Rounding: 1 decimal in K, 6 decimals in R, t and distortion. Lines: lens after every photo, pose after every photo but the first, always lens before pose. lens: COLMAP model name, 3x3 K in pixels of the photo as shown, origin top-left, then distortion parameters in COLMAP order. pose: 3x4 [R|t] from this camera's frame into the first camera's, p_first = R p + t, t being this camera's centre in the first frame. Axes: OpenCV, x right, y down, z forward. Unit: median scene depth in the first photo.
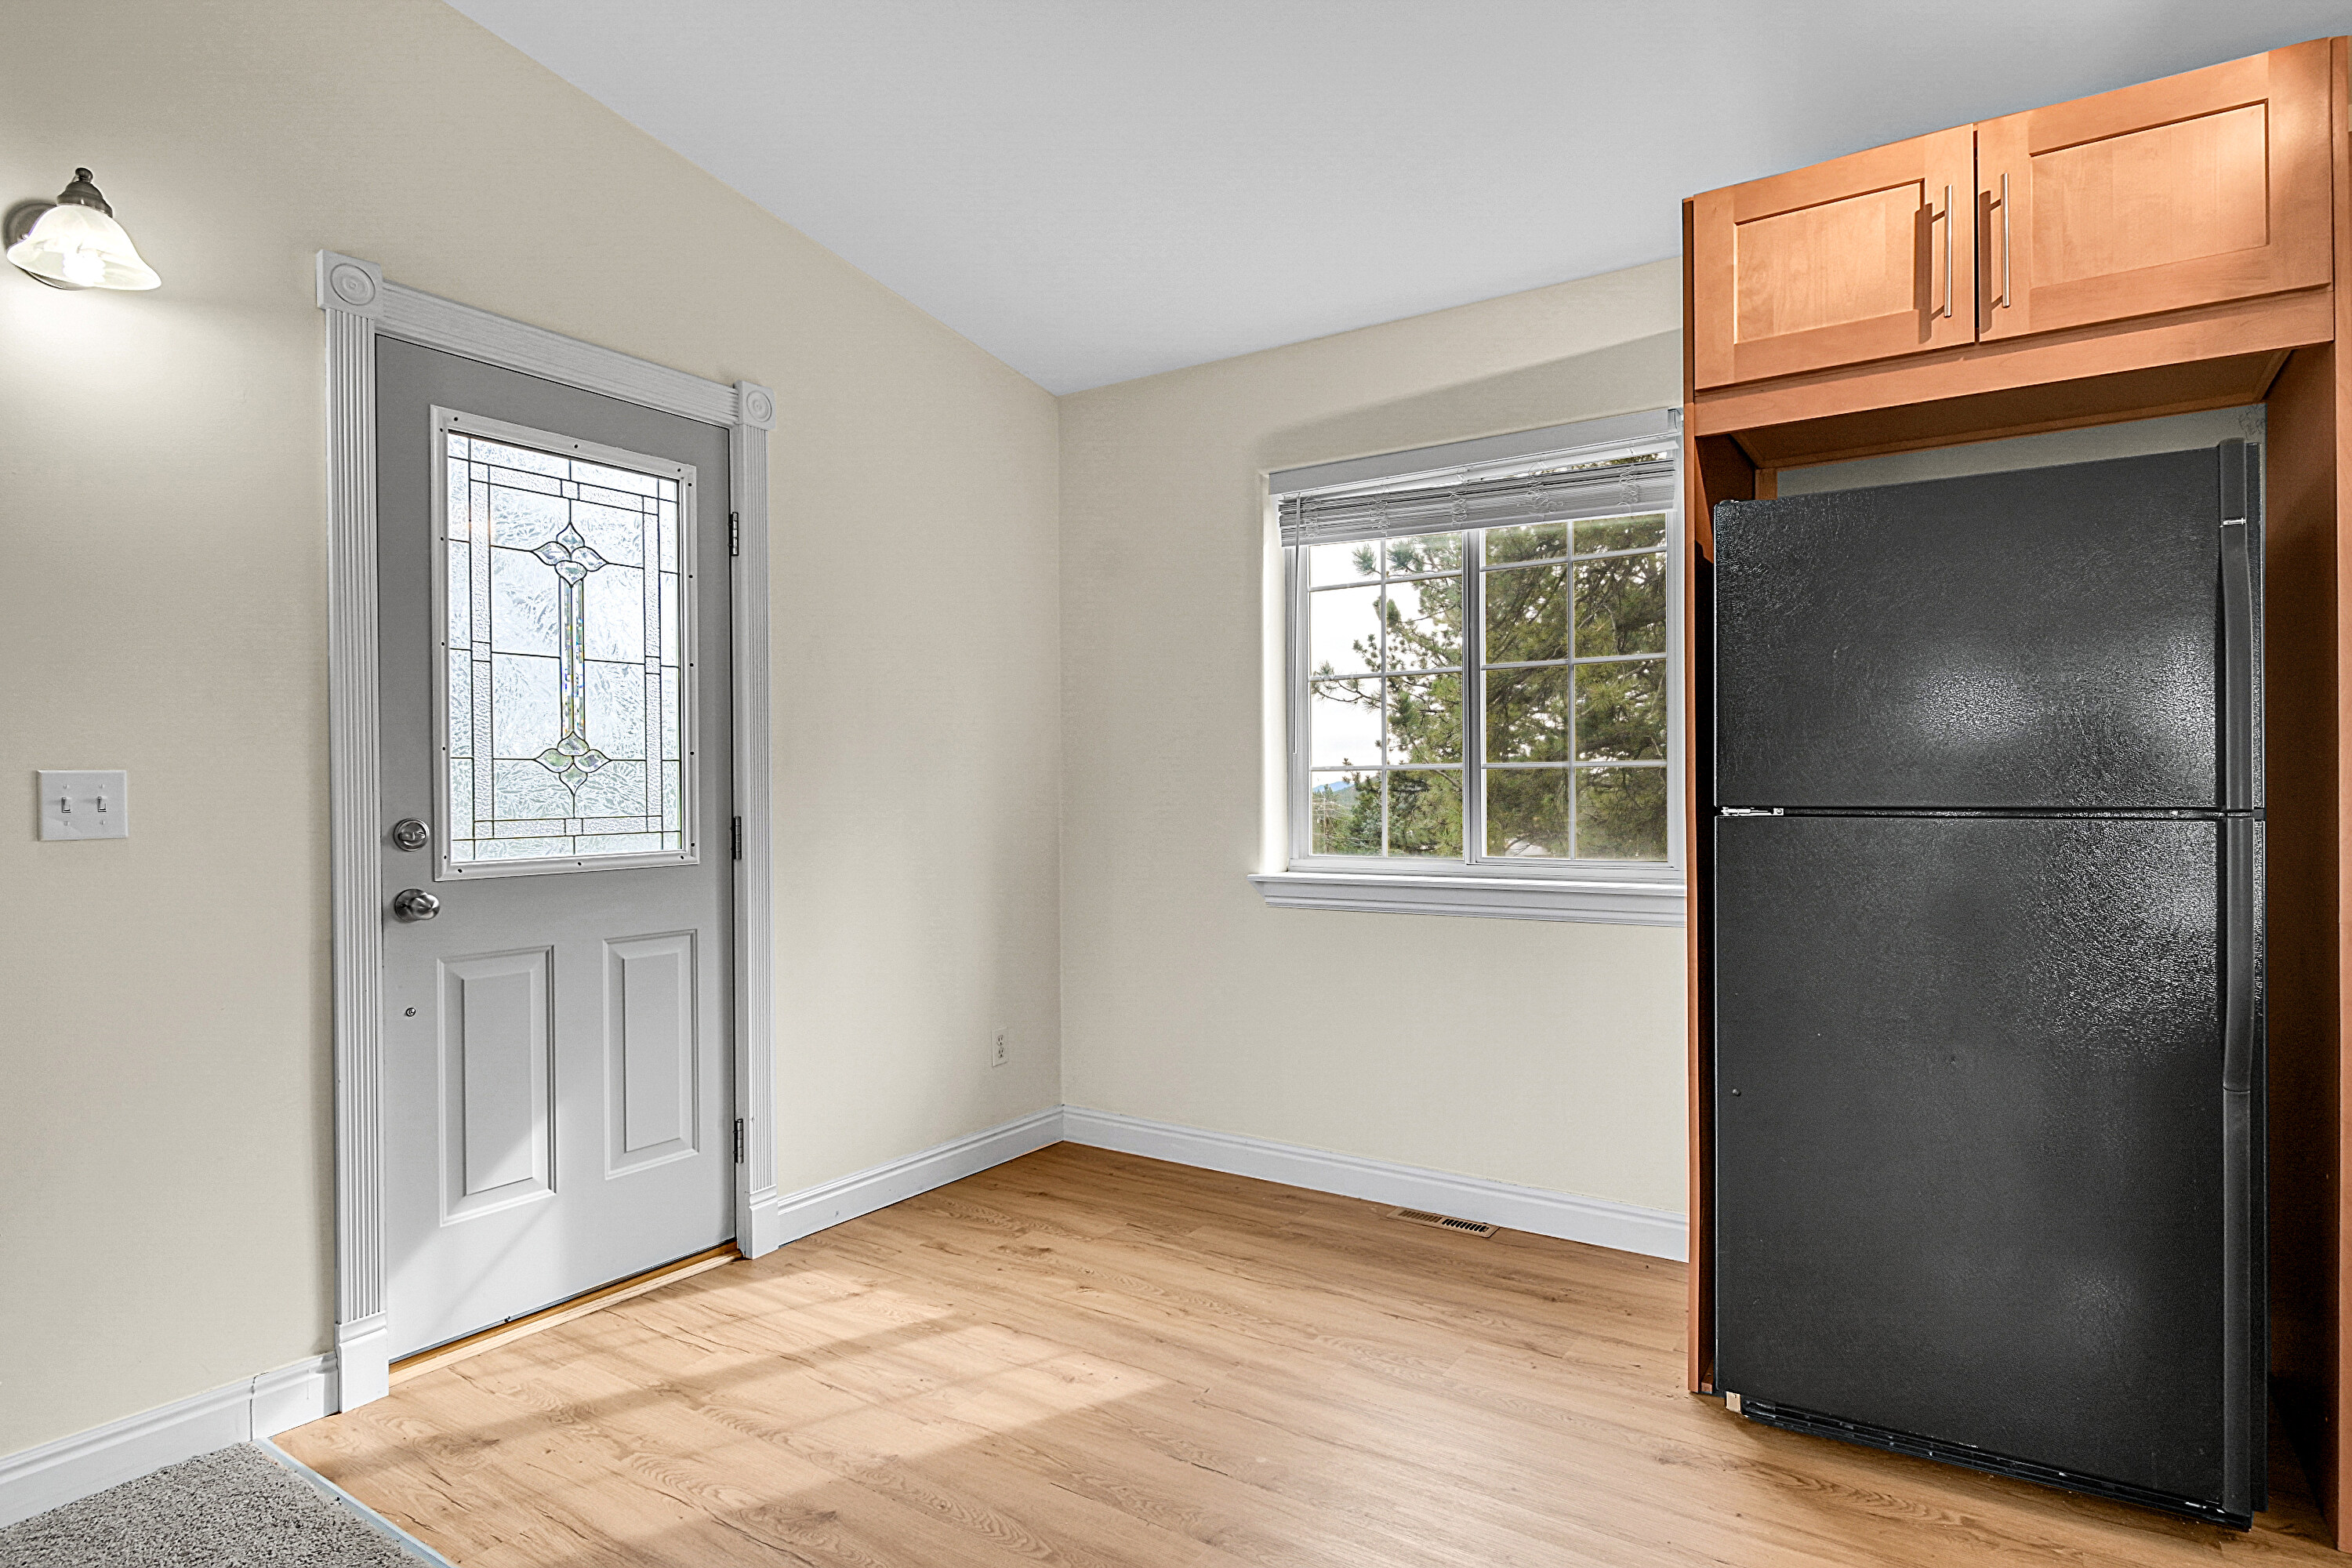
lens RADIAL K [[1254.6, 0, 1177.8], [0, 1254.6, 788.3], [0, 0, 1]] dist [-0.001661, -0.002819]
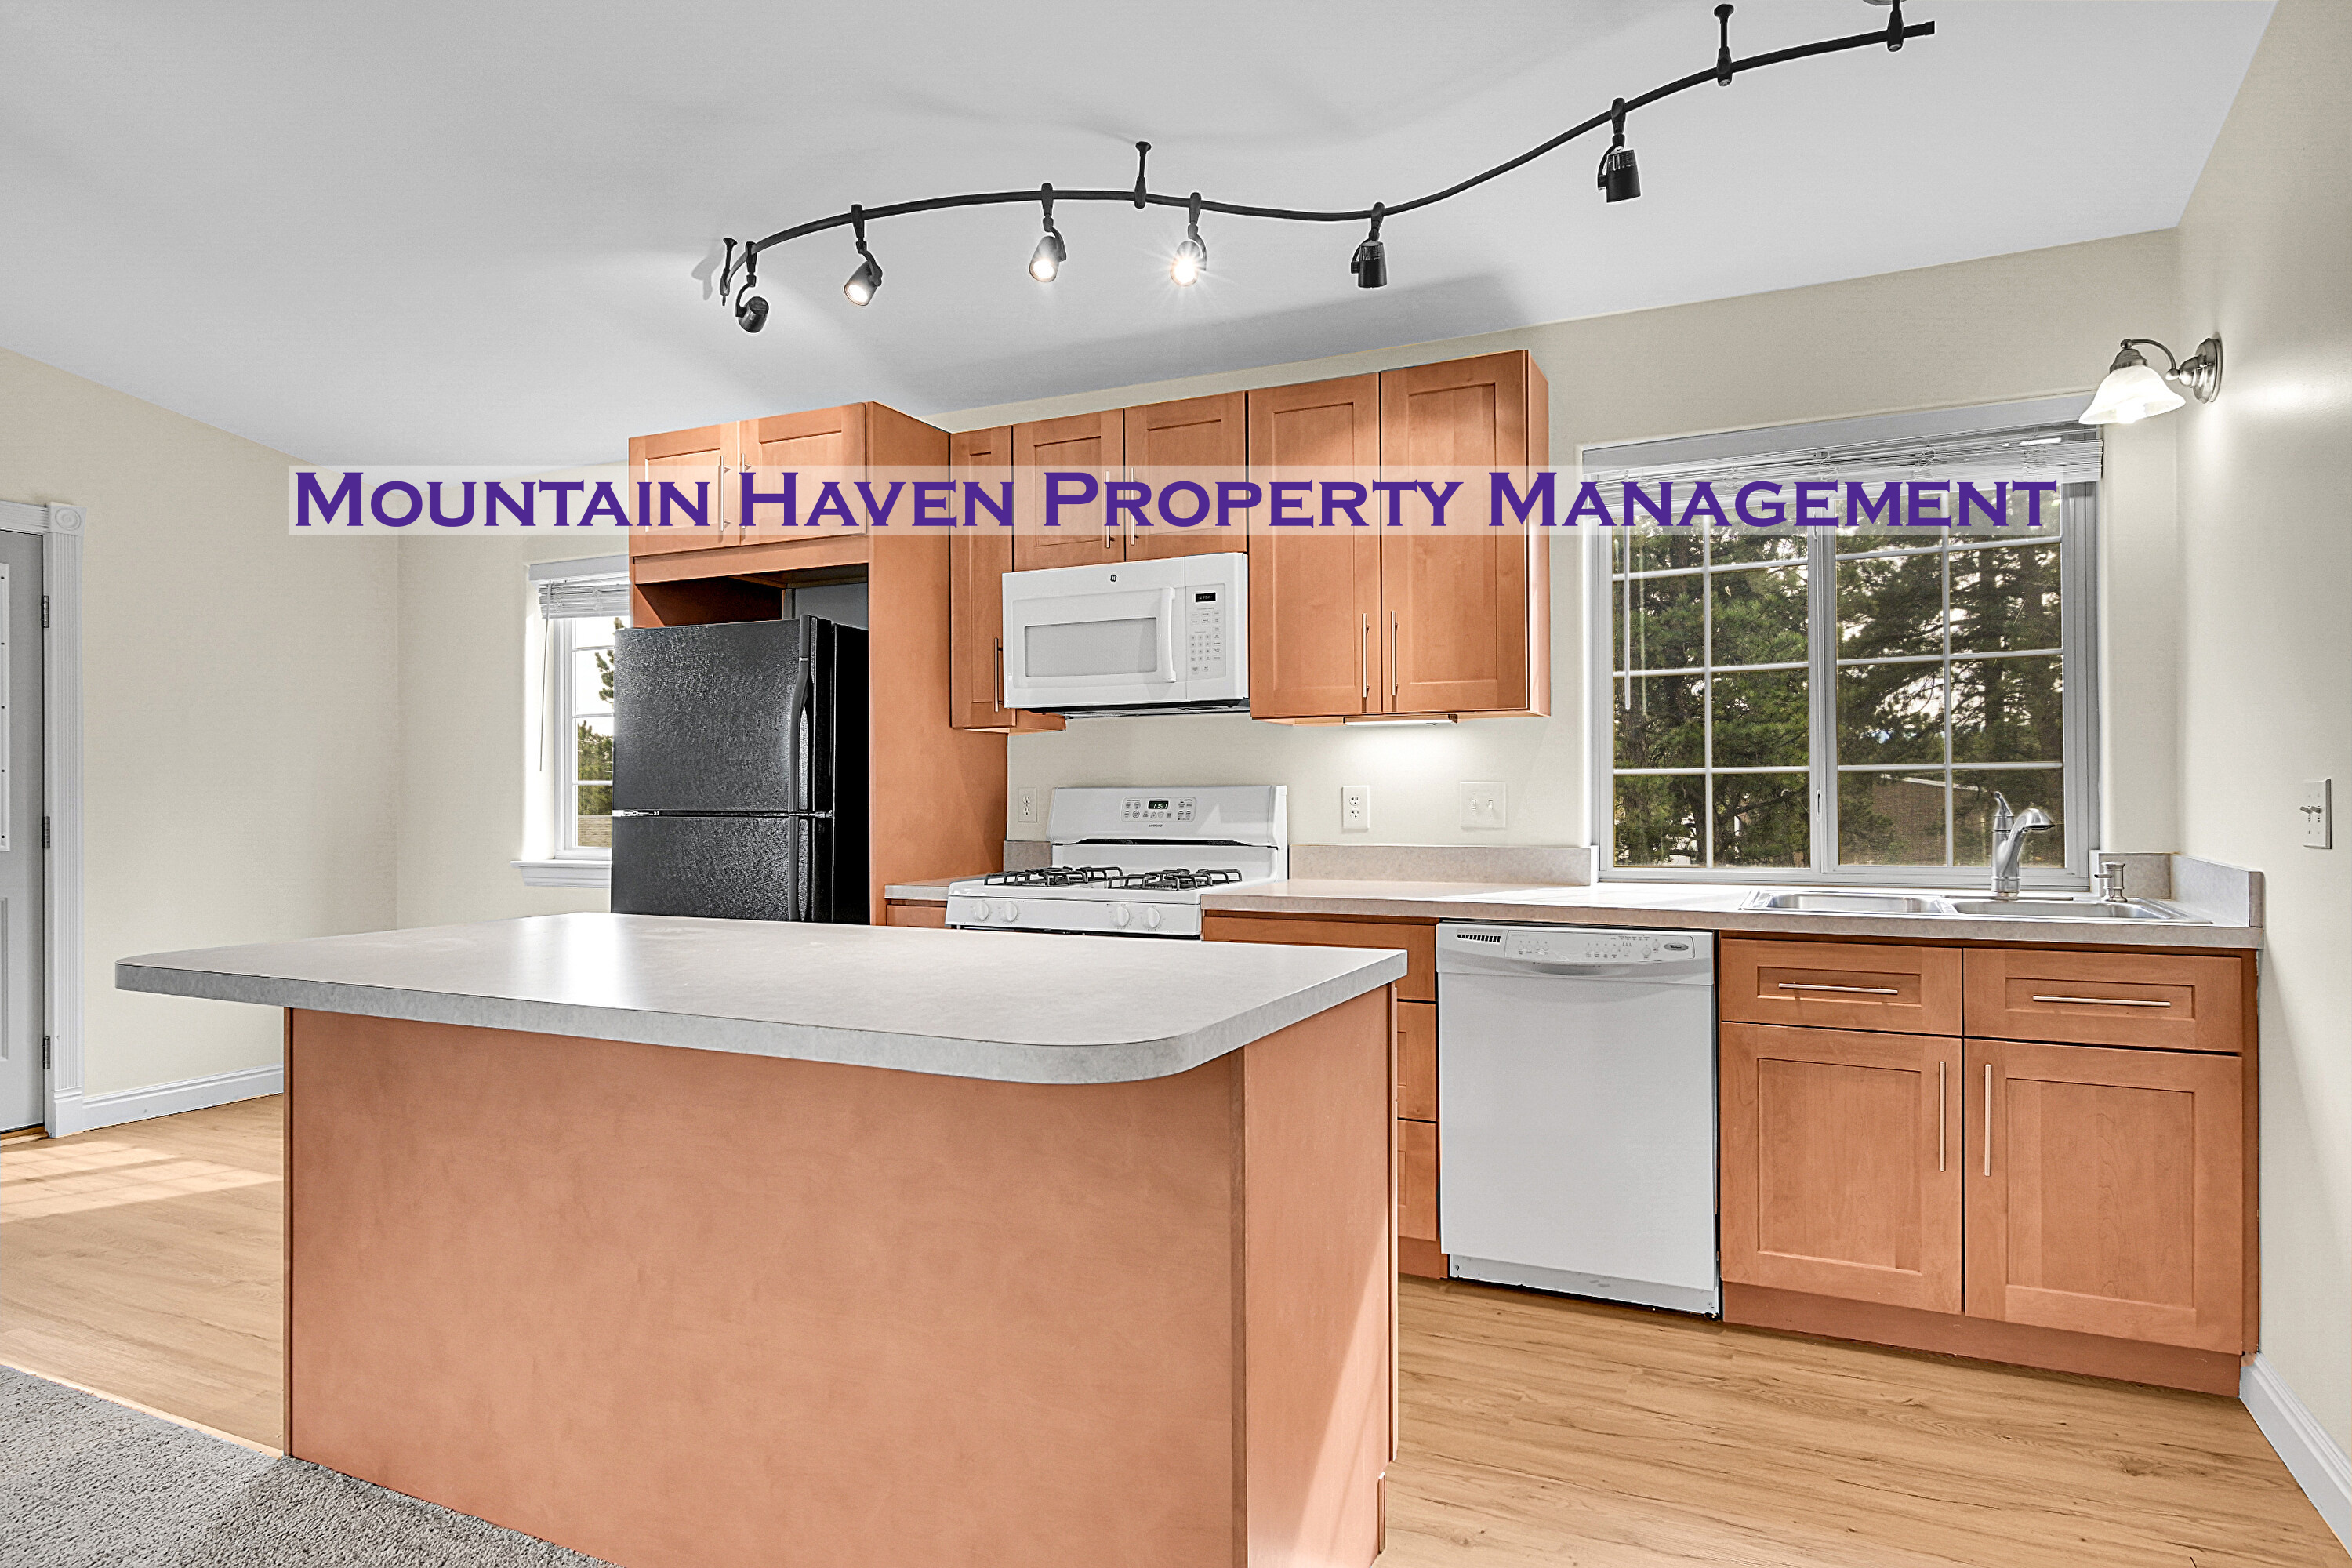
lens RADIAL K [[1348.8, 0, 1182.3], [0, 1348.8, 785.6], [0, 0, 1]] dist [0.001656, 0.001856]
pose [[0.988786, 0.004471, 0.149271, 0.927822], [-0.003712, 0.999979, -0.005360, -0.011947], [-0.149292, 0.004746, 0.988782, -0.919932]]
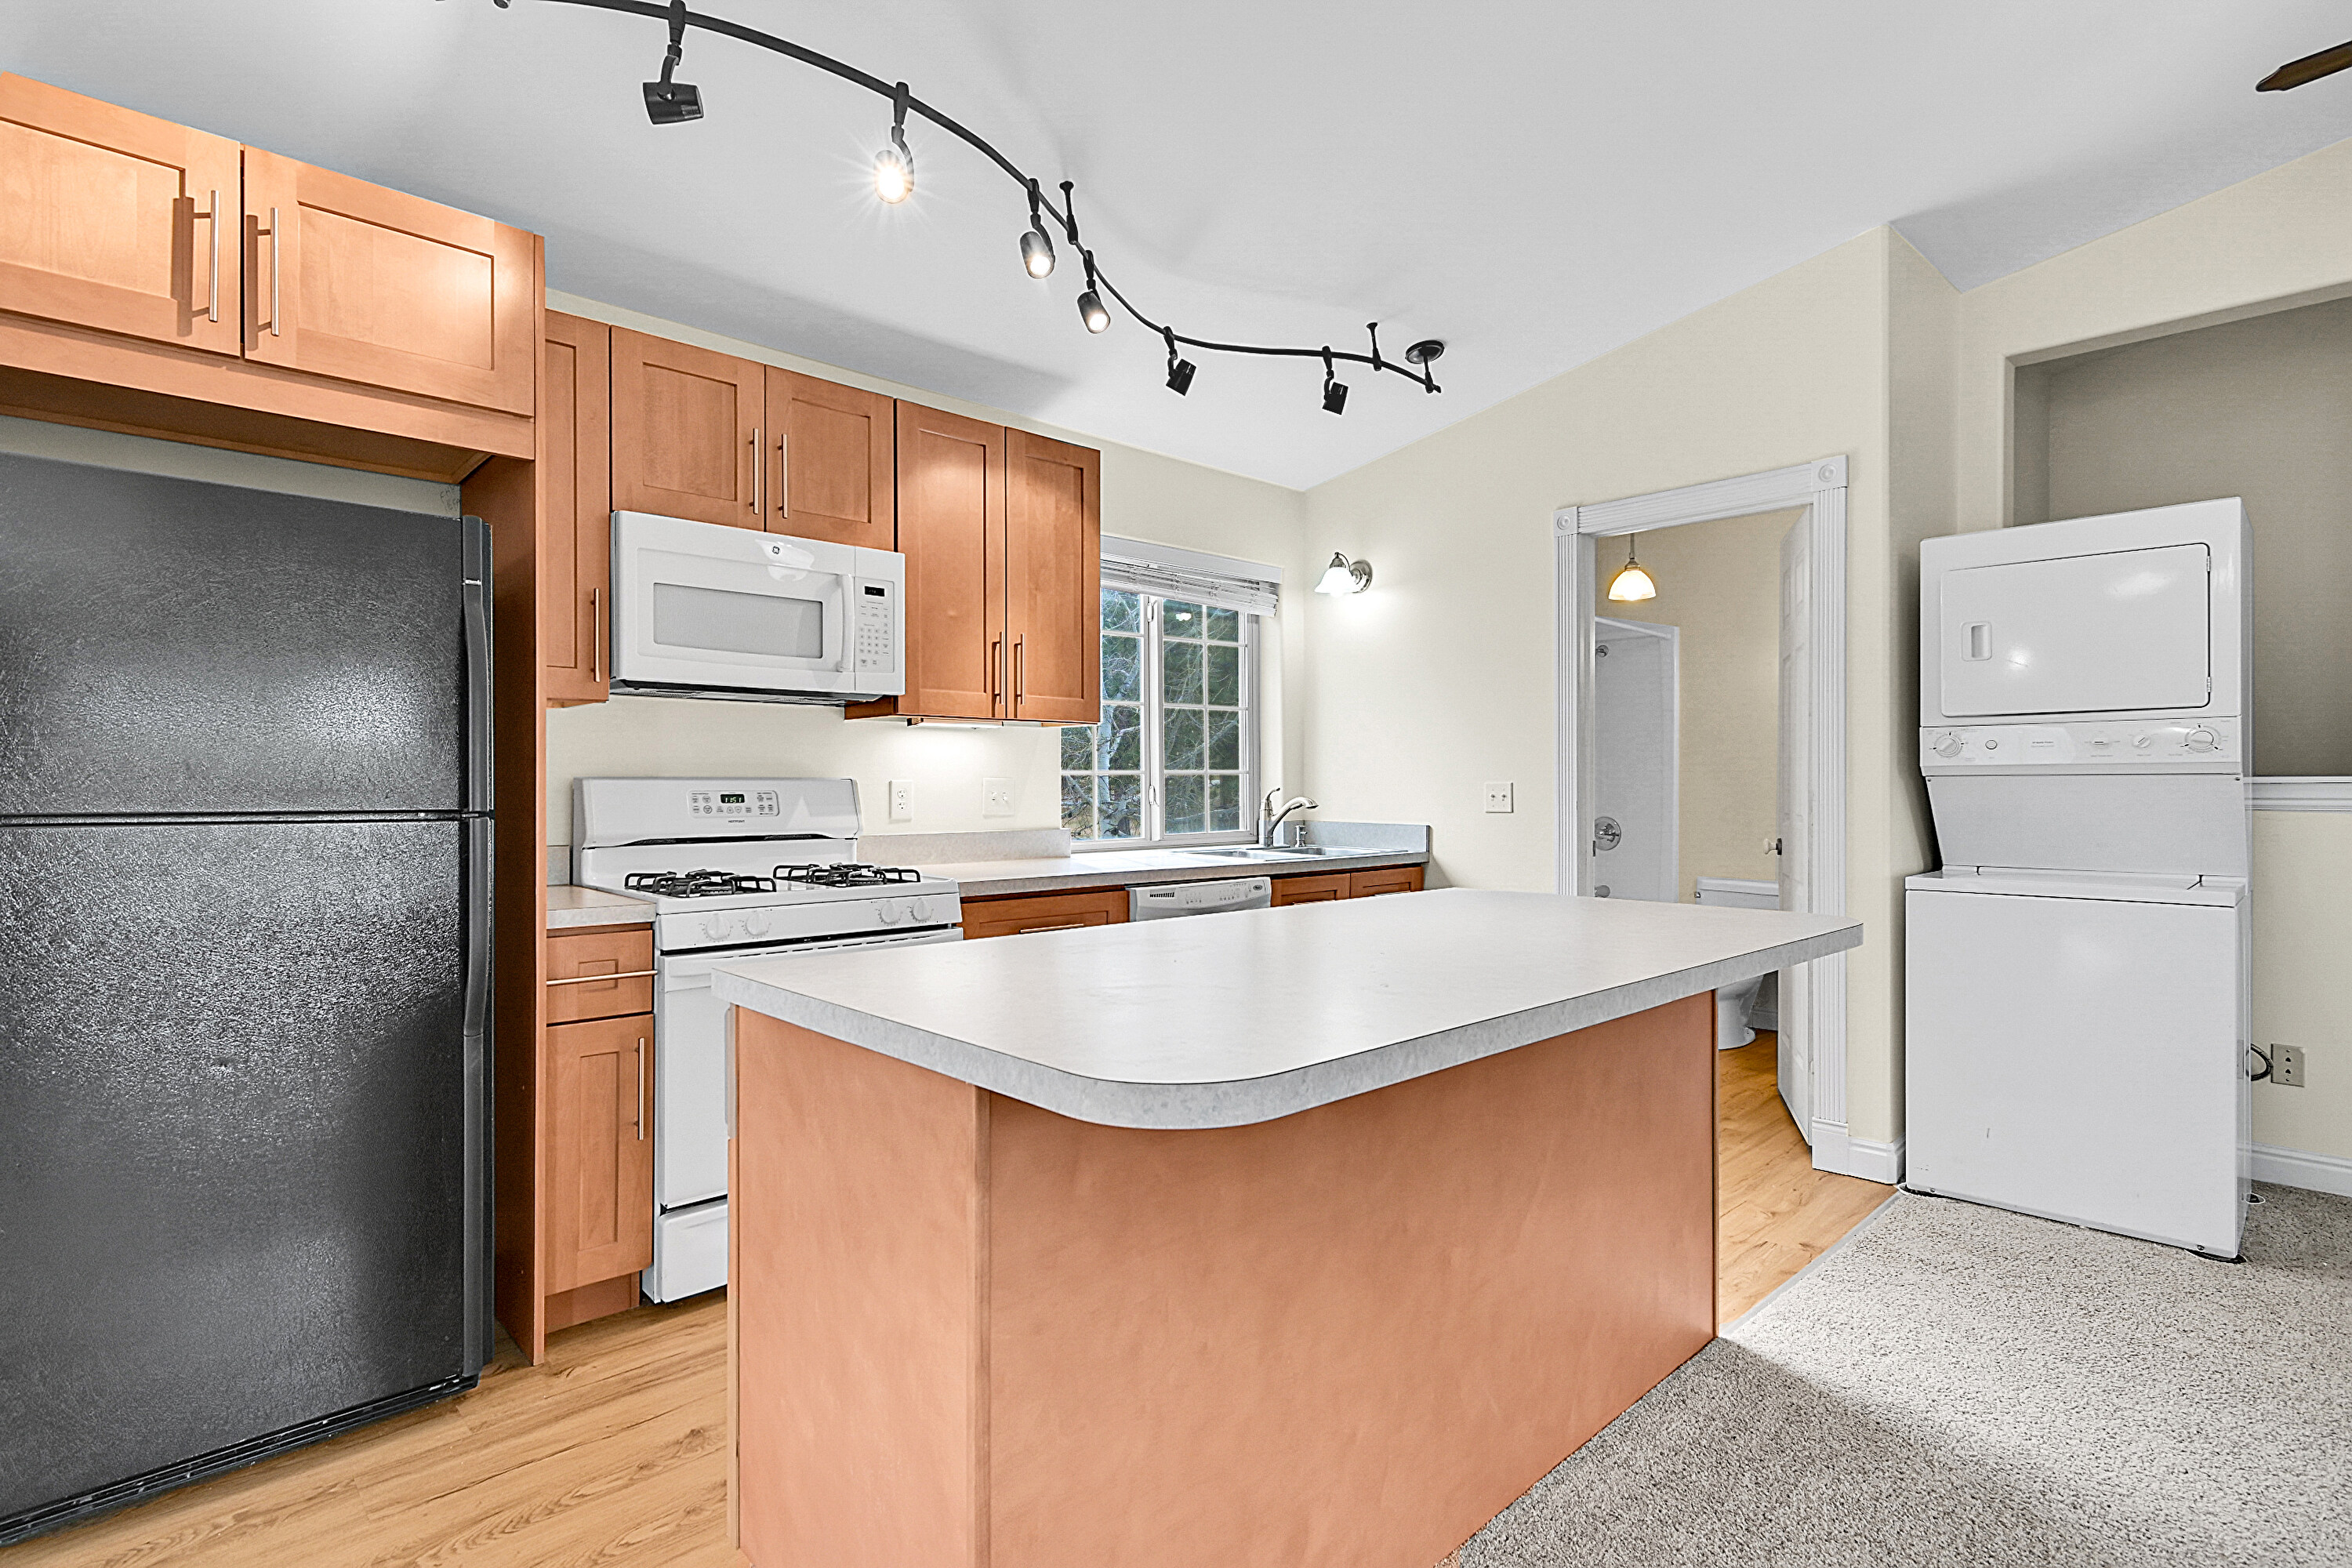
lens RADIAL K [[1129.8, 0, 1183.5], [0, 1129.8, 784.5], [0, 0, 1]] dist [-0.000407, -0.001237]
pose [[0.221345, 0.010548, 0.975138, -0.086193], [-0.002749, 0.999944, -0.010192, -0.000300], [-0.975192, -0.000425, 0.221362, 0.046797]]
